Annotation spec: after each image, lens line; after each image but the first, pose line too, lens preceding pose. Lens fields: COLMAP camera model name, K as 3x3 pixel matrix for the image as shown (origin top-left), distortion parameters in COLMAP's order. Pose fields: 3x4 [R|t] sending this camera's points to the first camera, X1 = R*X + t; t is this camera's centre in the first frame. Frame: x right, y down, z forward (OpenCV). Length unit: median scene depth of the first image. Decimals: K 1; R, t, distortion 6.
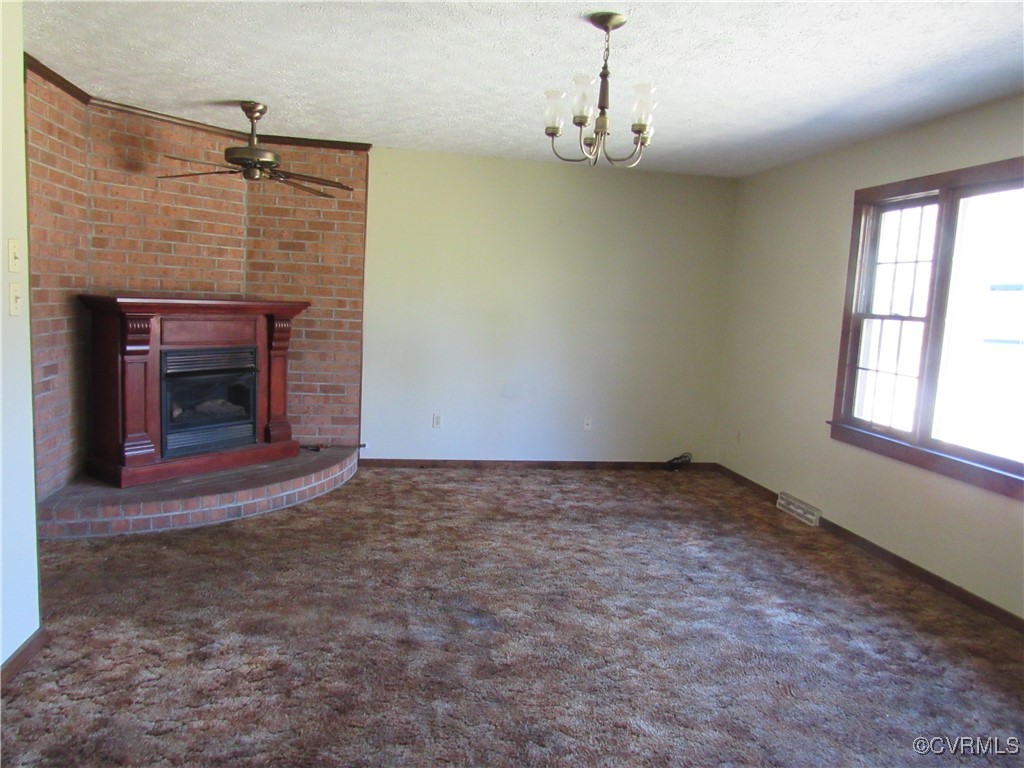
lens RADIAL K [[728.9, 0, 512.6], [0, 728.9, 382.9], [0, 0, 1]] dist [-0.004937, 0.000022]
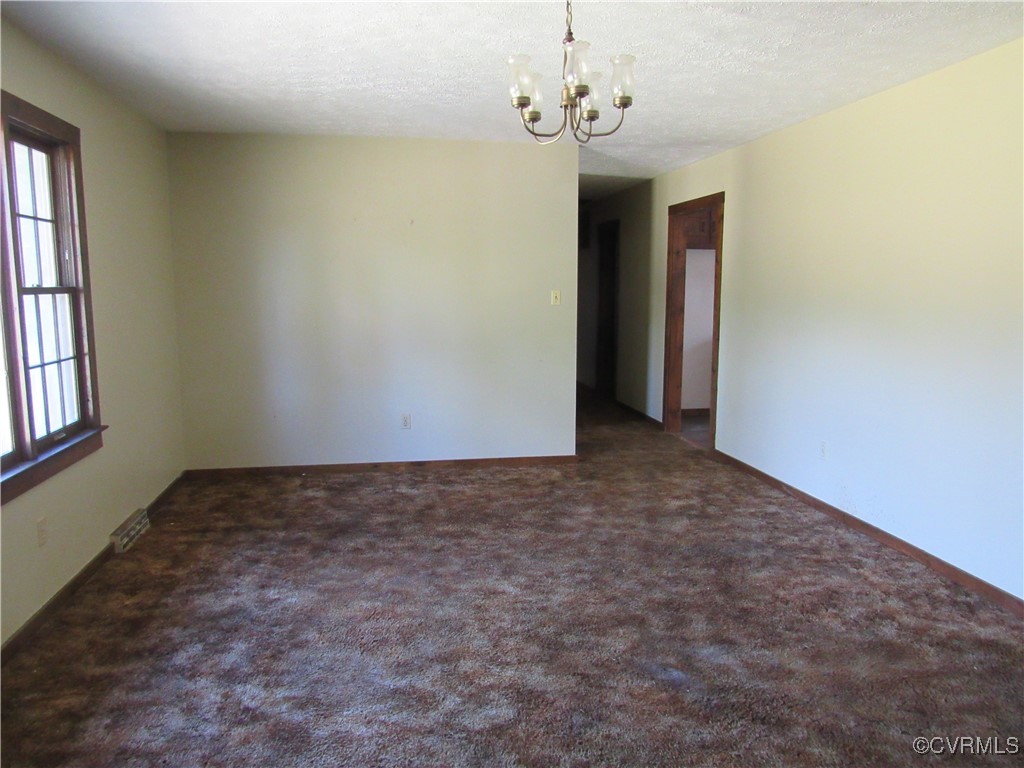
lens RADIAL K [[728.9, 0, 512.2], [0, 728.9, 384.0], [0, 0, 1]] dist [-0.004937, 0.000022]
pose [[-0.997945, -0.063886, -0.004951, 0.168189], [-0.063013, 0.964410, 0.256794, -0.216302], [-0.011631, 0.256578, -0.966453, 1.801696]]
